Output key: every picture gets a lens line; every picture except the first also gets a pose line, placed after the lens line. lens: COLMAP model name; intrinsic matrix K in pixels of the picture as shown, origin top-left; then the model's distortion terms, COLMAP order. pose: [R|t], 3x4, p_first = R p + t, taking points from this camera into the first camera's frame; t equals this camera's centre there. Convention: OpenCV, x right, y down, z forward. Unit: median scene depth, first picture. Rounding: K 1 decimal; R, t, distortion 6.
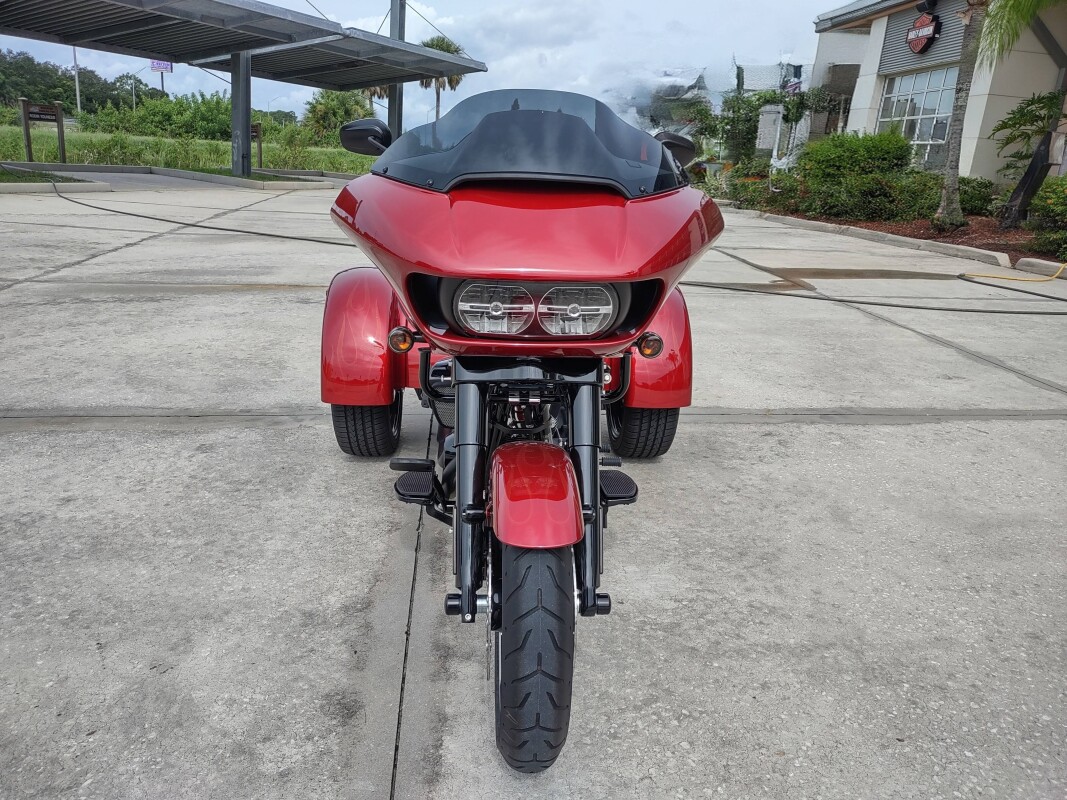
lens RADIAL K [[788.5, 0, 536.7], [0, 788.5, 396.8], [0, 0, 1]] dist [0.049773, -0.063974]
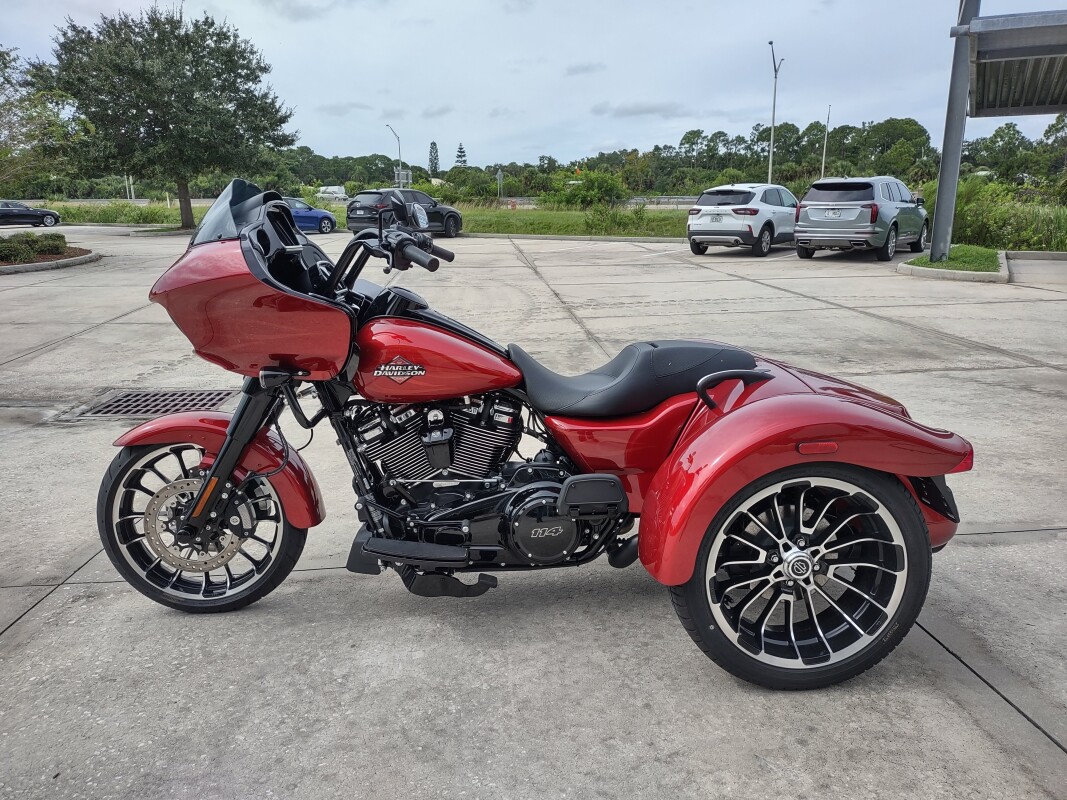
lens RADIAL K [[788.5, 0, 536.7], [0, 788.5, 396.8], [0, 0, 1]] dist [0.049773, -0.063974]
pose [[0.007157, 0.188644, -0.982020, 1.182605], [-0.276402, 0.944158, 0.179356, -0.333741], [0.961015, 0.270148, 0.058899, 1.196761]]
